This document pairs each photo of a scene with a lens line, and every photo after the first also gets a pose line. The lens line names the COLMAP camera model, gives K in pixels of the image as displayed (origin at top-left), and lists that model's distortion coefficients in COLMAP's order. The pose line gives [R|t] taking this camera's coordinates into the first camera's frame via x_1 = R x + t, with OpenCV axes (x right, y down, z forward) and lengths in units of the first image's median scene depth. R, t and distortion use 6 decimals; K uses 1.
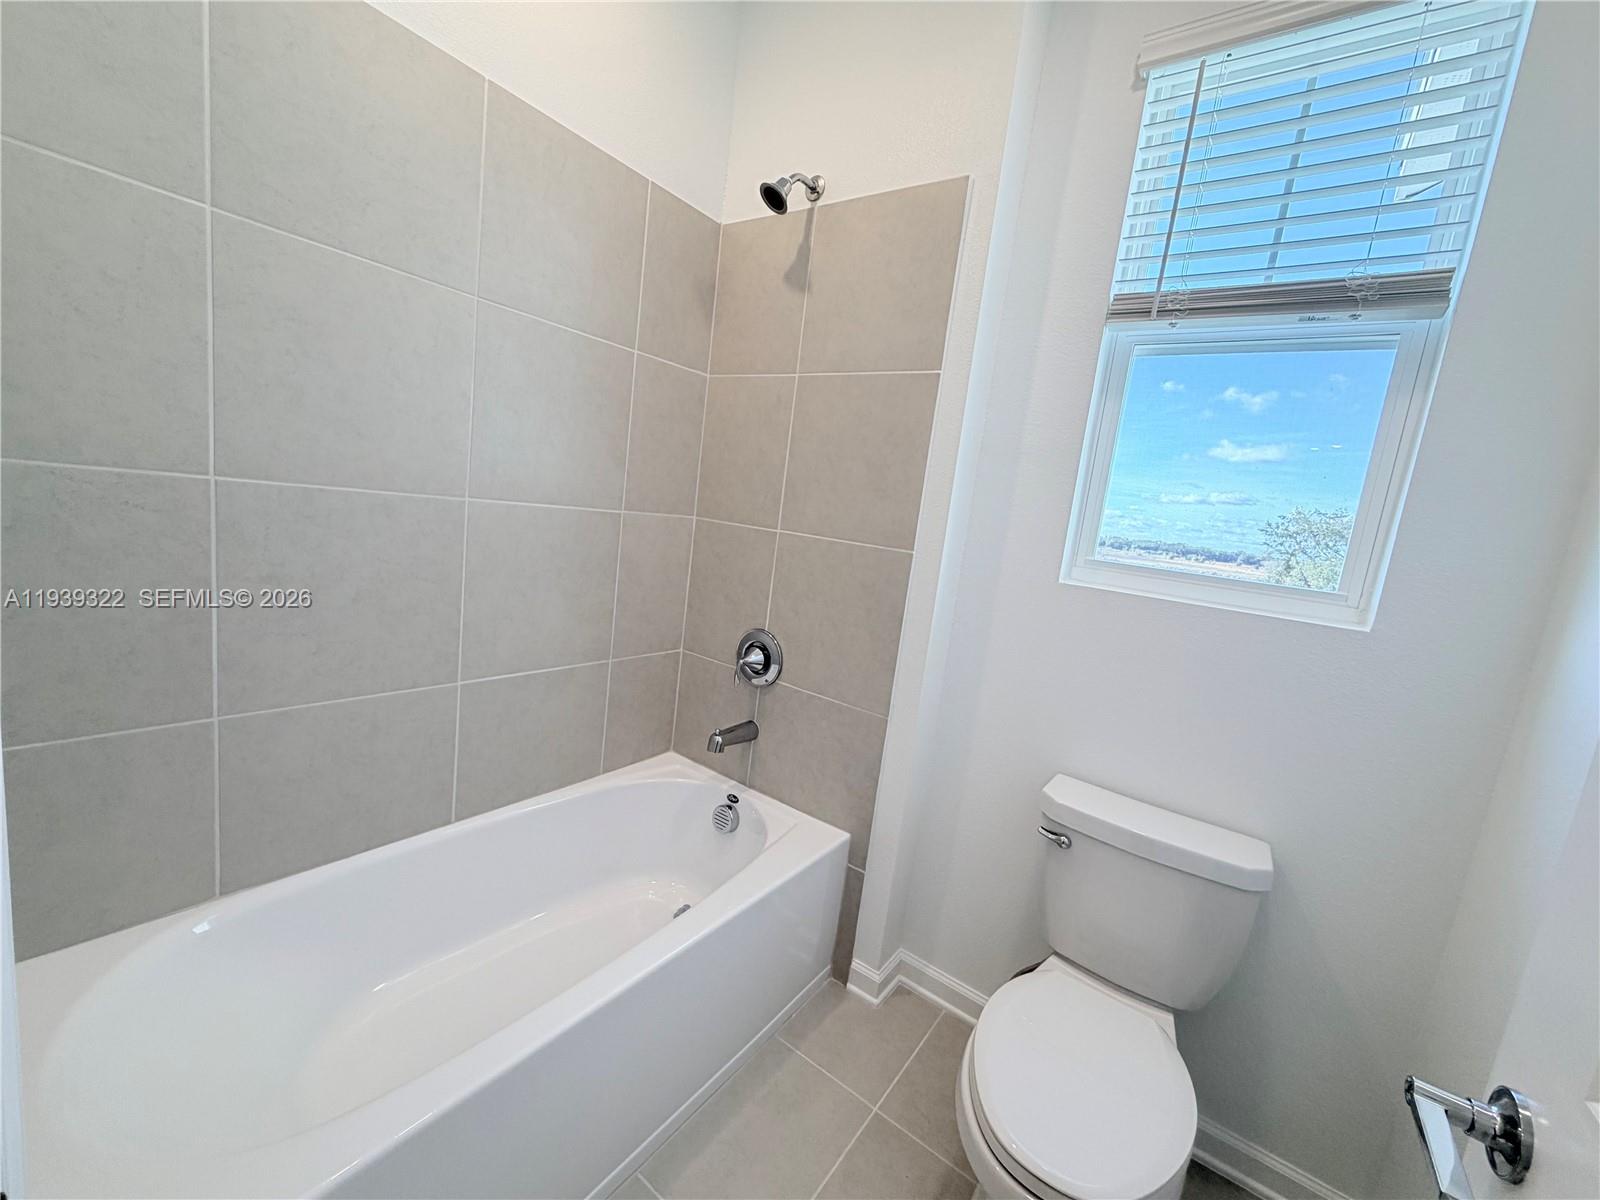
lens RADIAL K [[636.4, 0, 798.3], [0, 636.4, 598.6], [0, 0, 1]] dist [0.002958, 0.000255]
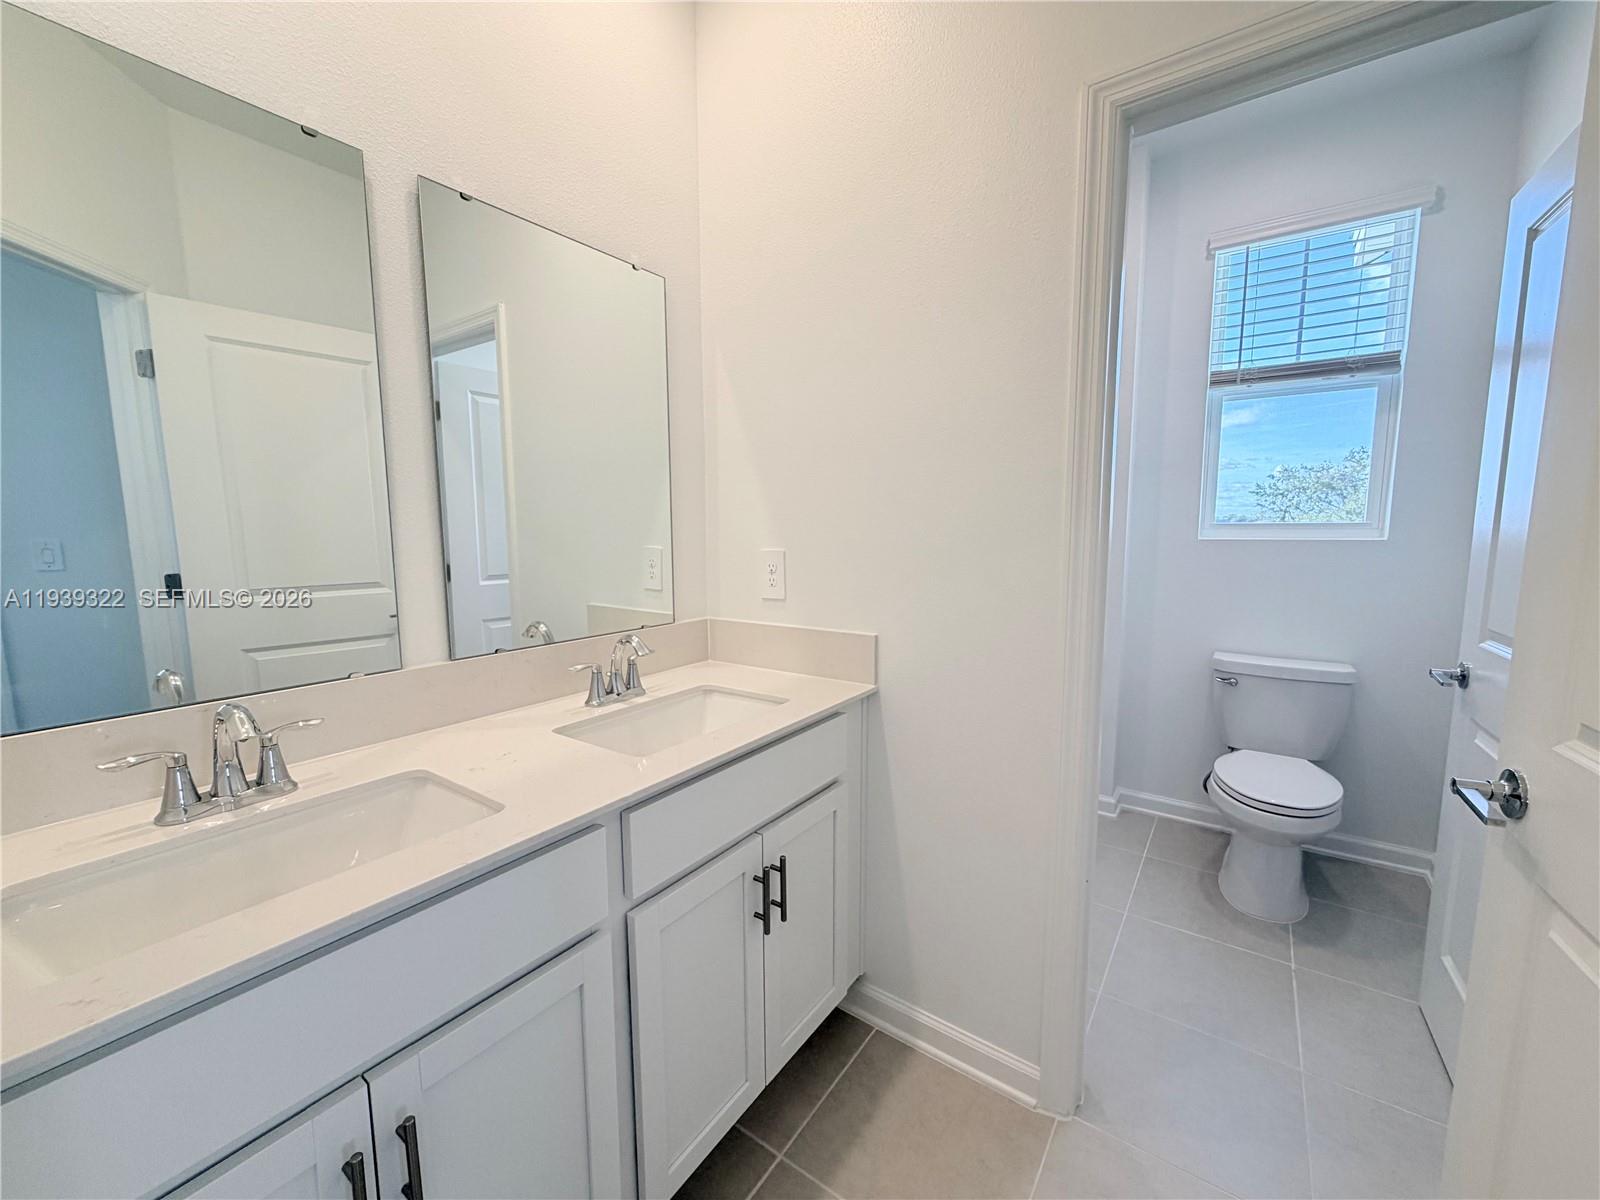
lens RADIAL K [[636.4, 0, 800.6], [0, 636.4, 599.9], [0, 0, 1]] dist [0.002958, 0.000255]
pose [[0.991434, -0.130564, 0.003401, -0.748149], [0.130606, 0.990956, -0.030808, 0.054623], [0.000652, 0.030989, 0.999520, -0.772513]]
